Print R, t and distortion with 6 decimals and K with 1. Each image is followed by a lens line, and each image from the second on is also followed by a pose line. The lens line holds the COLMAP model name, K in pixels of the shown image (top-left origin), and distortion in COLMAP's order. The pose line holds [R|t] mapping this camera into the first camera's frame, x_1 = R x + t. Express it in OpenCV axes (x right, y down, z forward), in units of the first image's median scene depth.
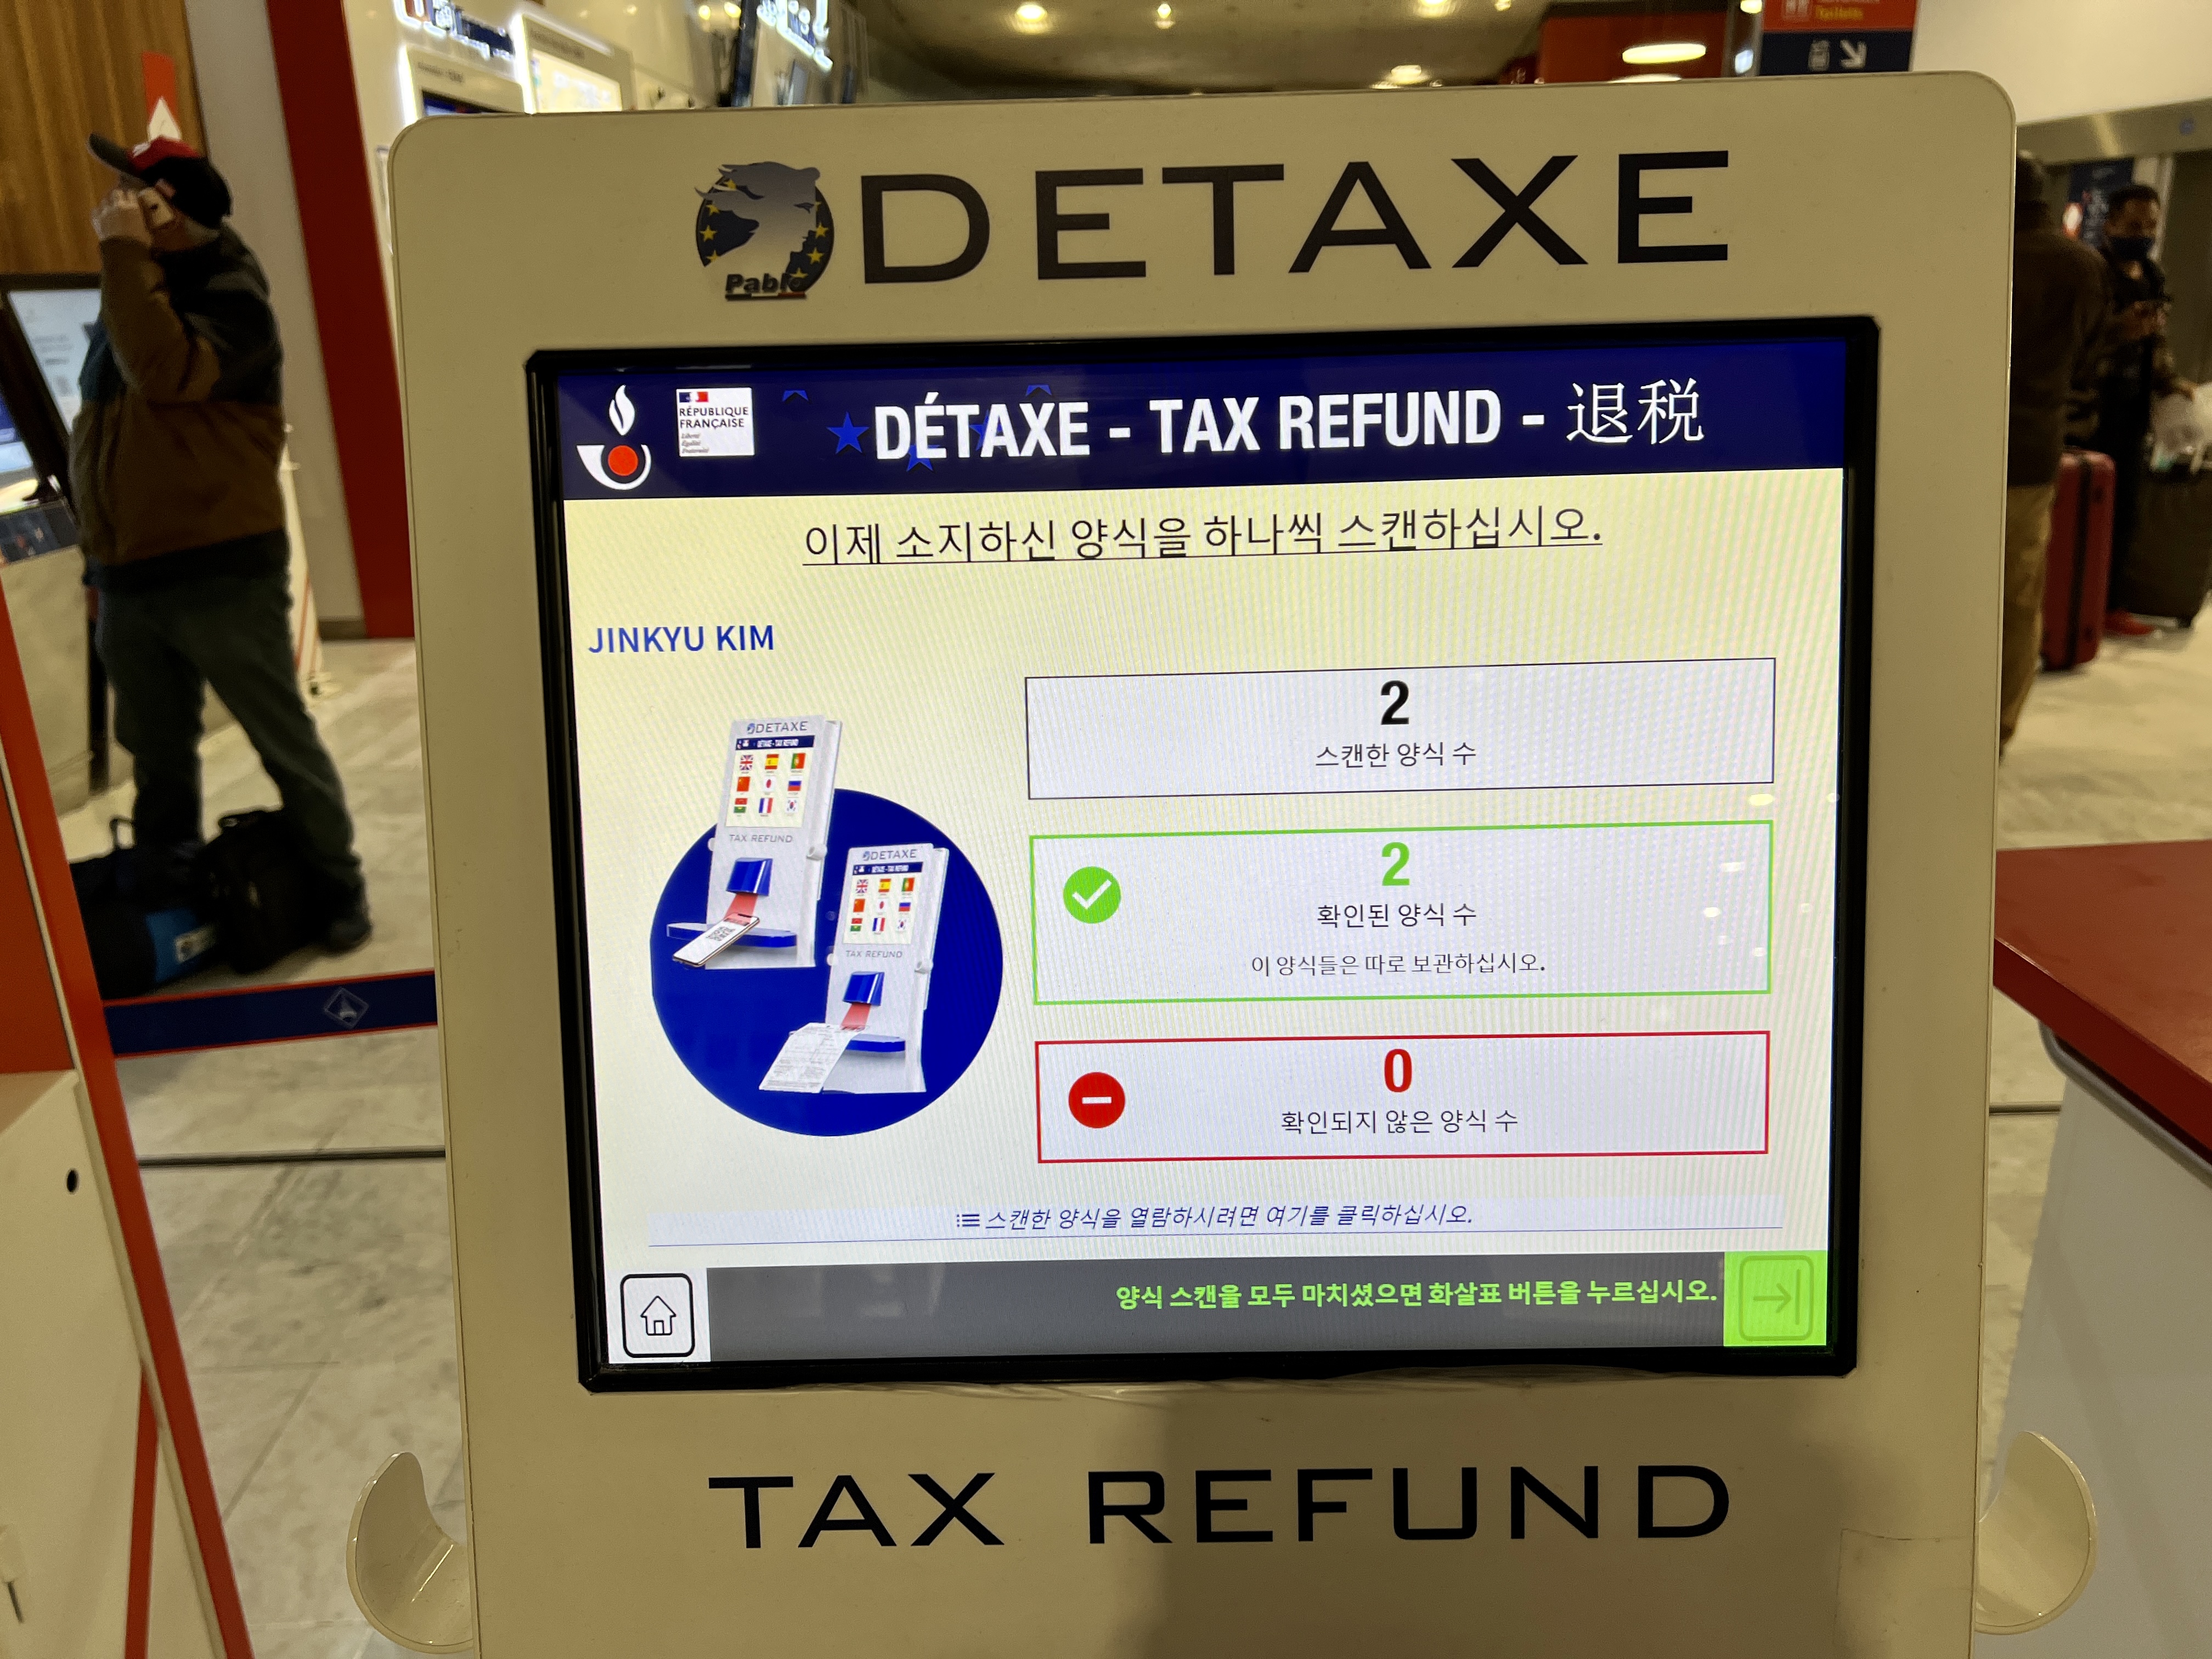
lens RADIAL K [[1685.1, 0, 1106.0], [0, 1685.1, 829.5], [0, 0, 1]] dist [0.040541, -0.036314]
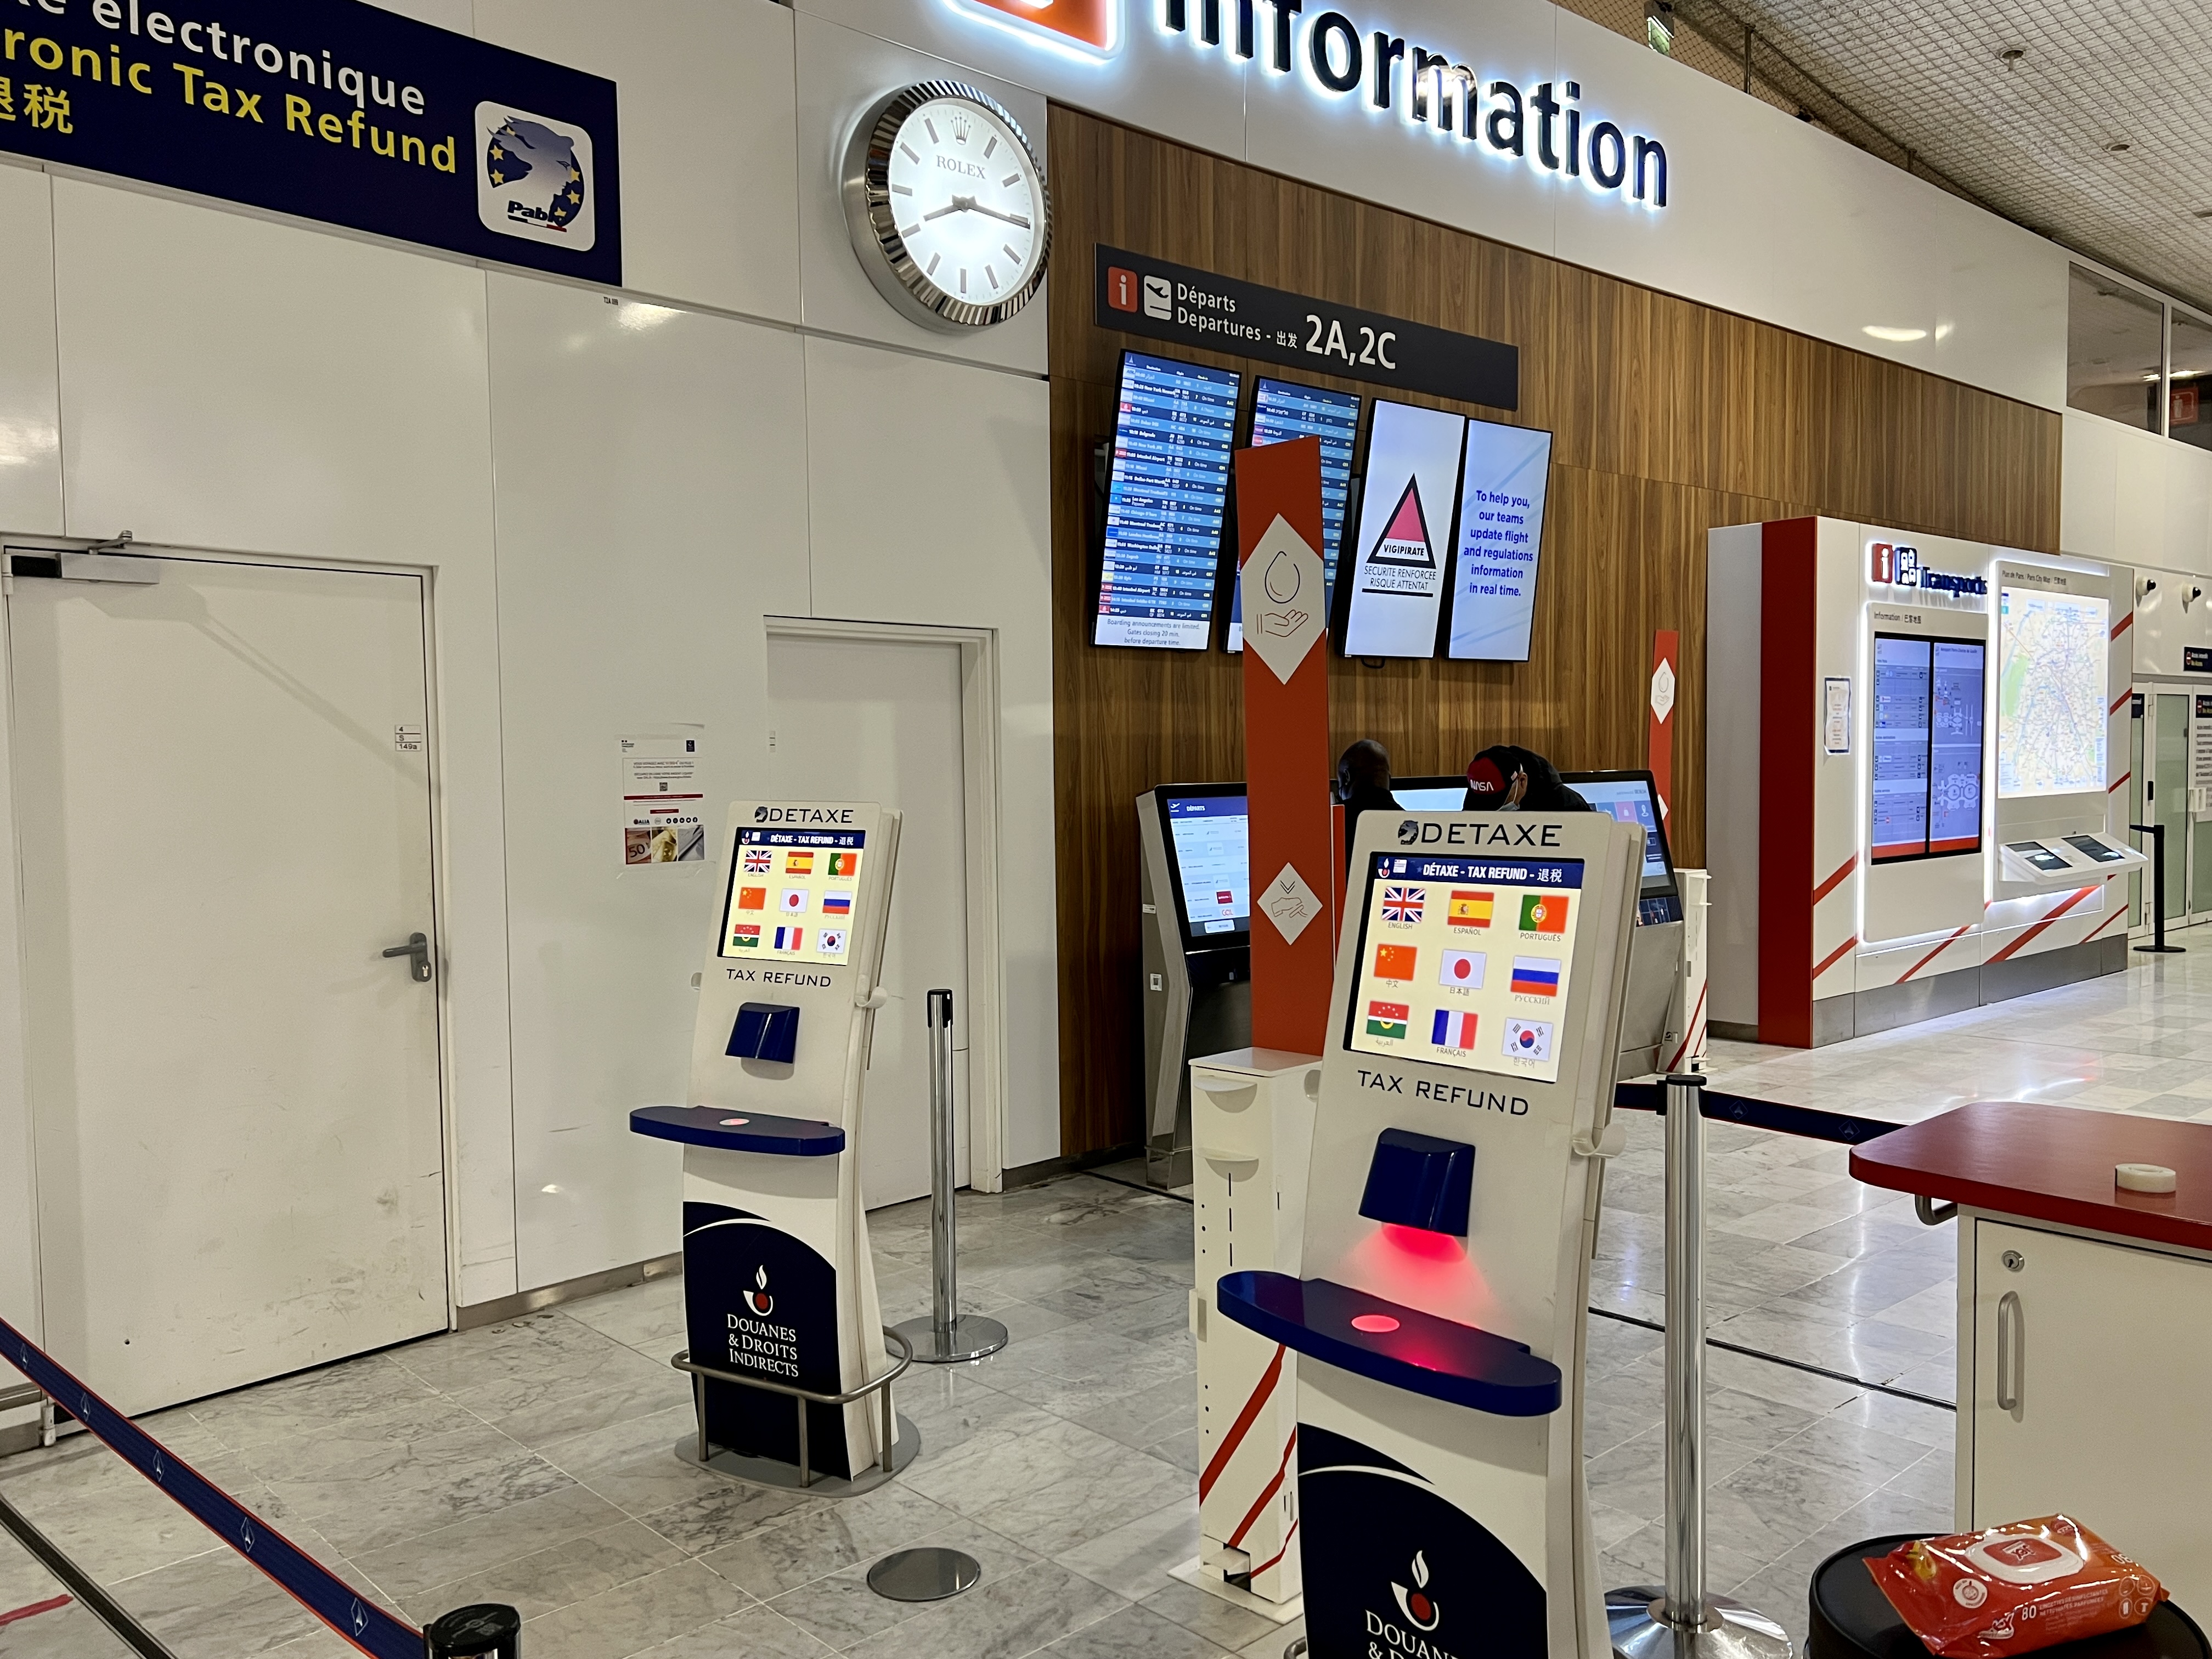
lens RADIAL K [[1686.0, 0, 1106.0], [0, 1686.0, 829.5], [0, 0, 1]] dist [0.003417, -0.027166]
pose [[0.646388, 0.041264, -0.761892, 3.119291], [-0.239071, 0.959209, -0.150877, 0.646467], [0.724588, 0.279671, 0.629886, -2.938223]]
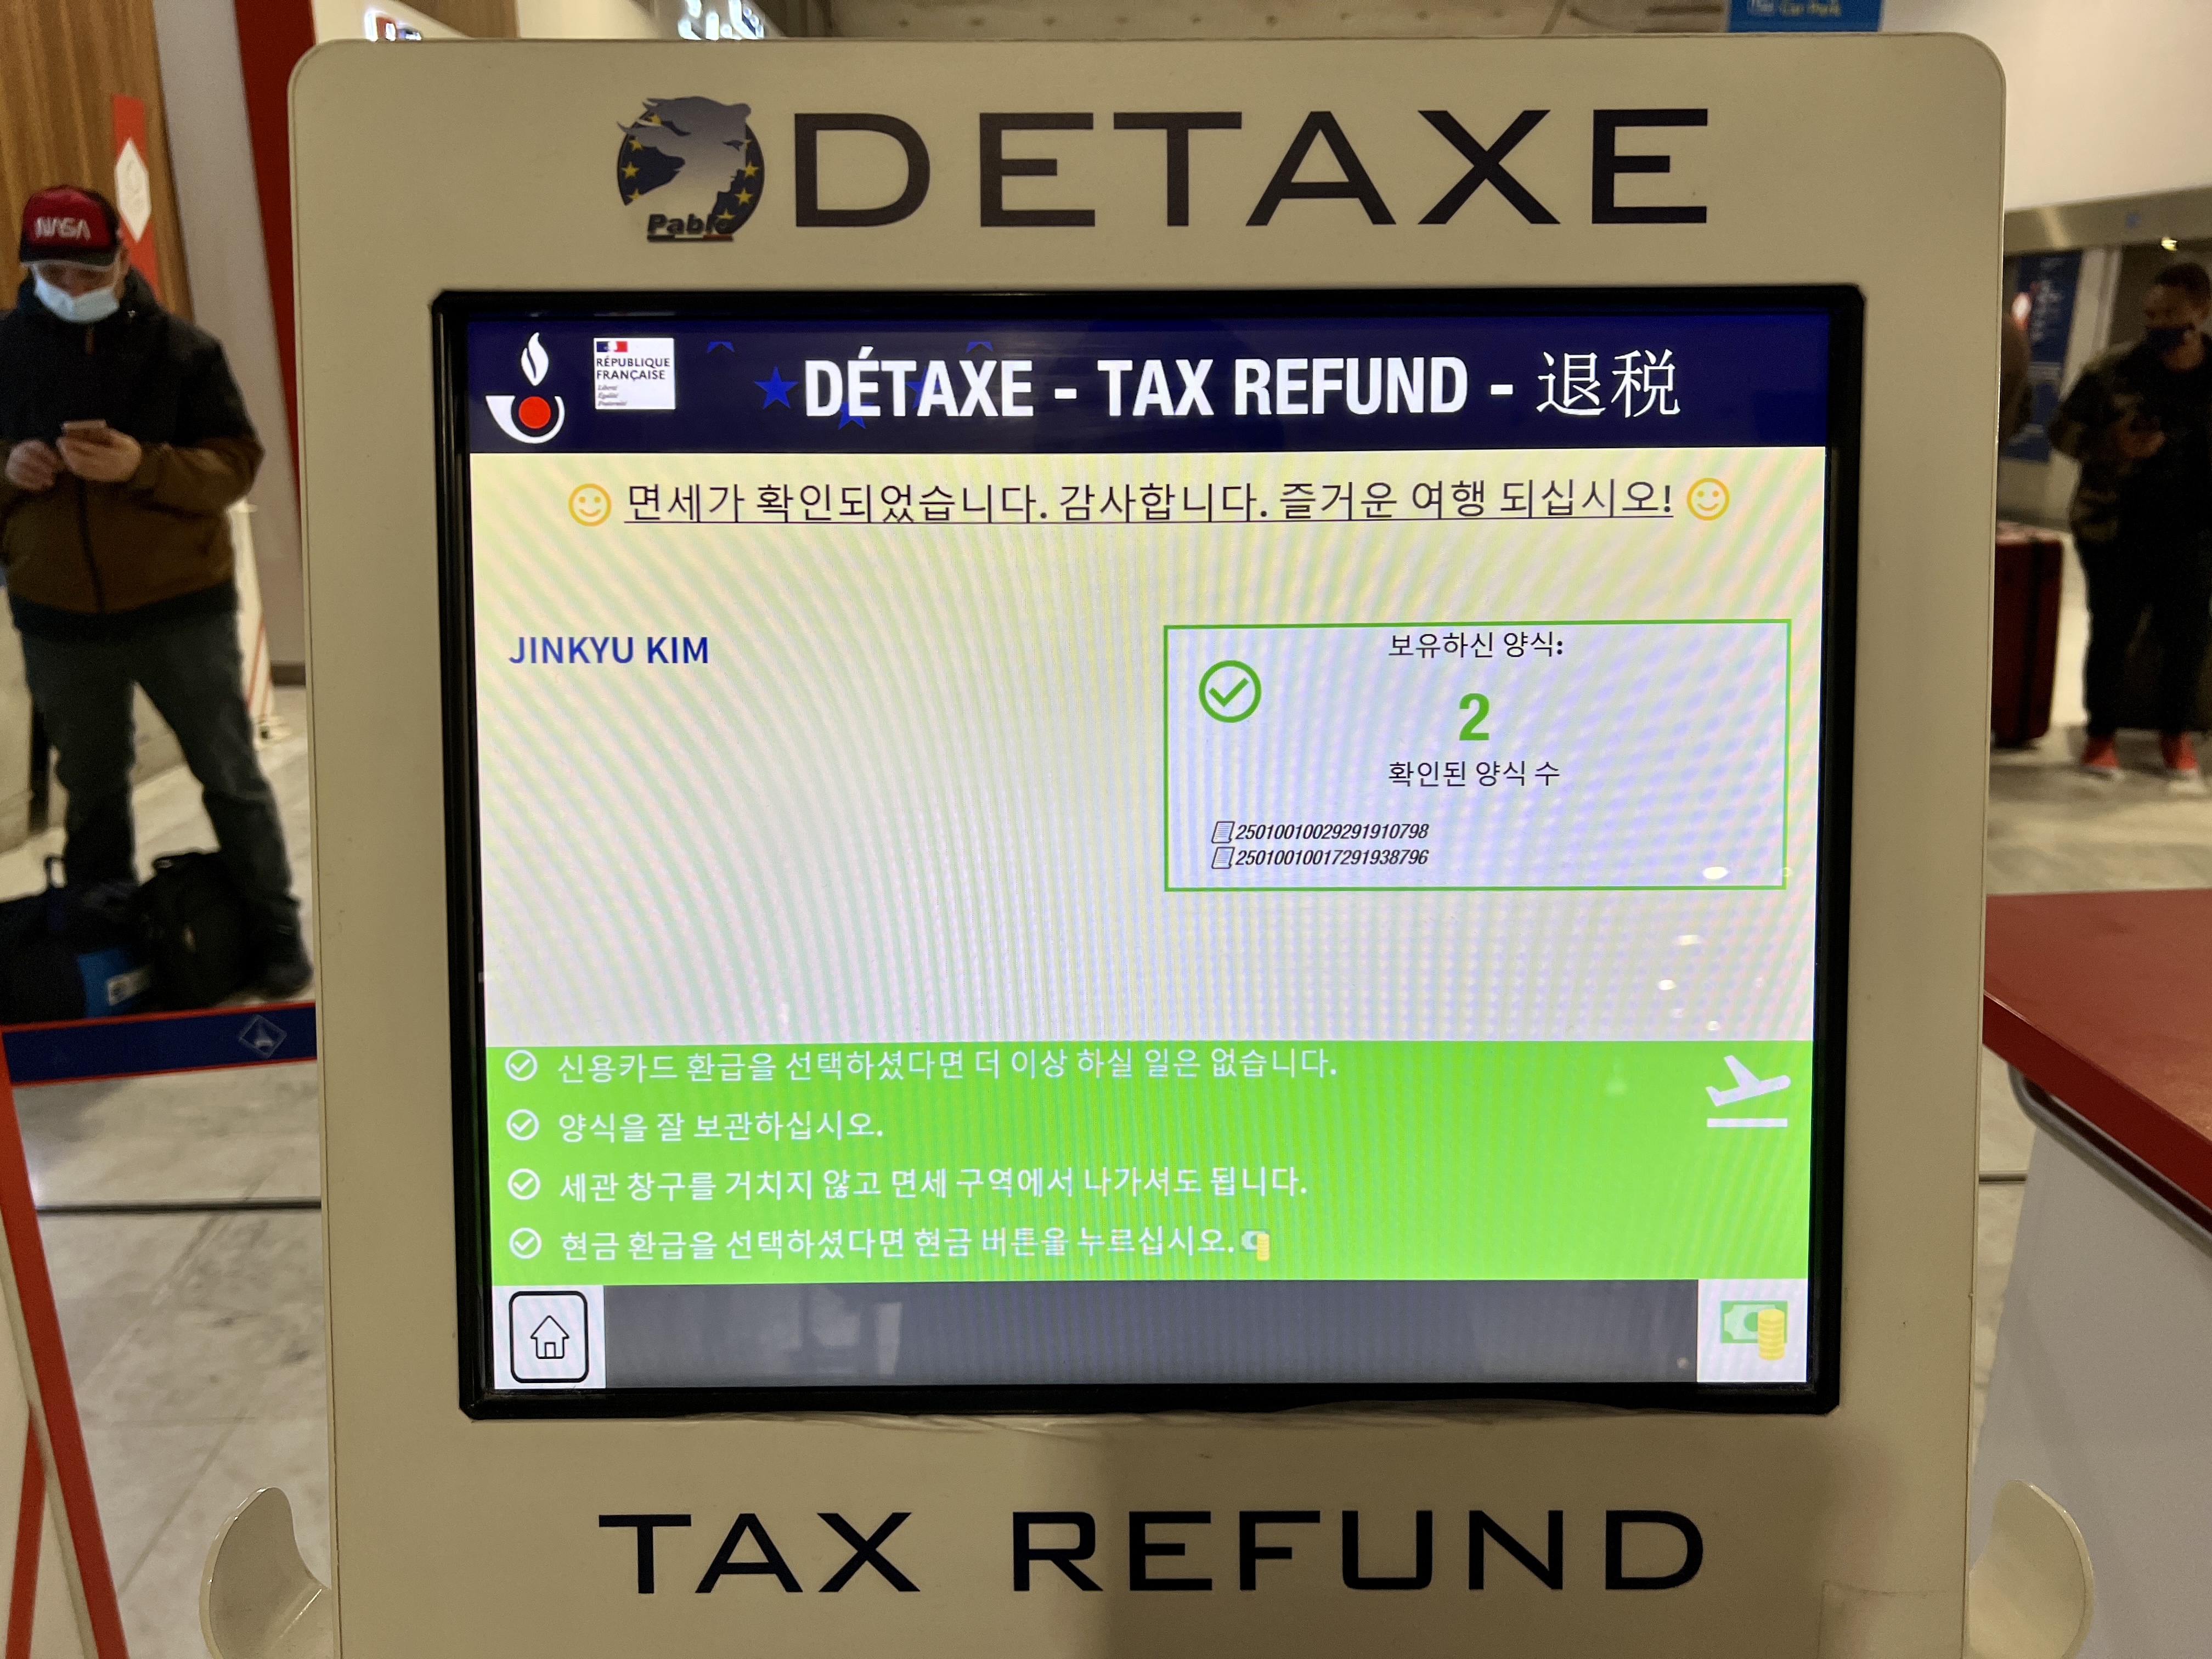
lens RADIAL K [[1685.6, 0, 1096.9], [0, 1685.6, 834.5], [0, 0, 1]] dist [0.020651, -0.002209]
pose [[0.999711, 0.016464, 0.017506, 0.013296], [-0.015794, 0.999163, -0.037731, 0.046080], [-0.018113, 0.037444, 0.999135, 0.067944]]
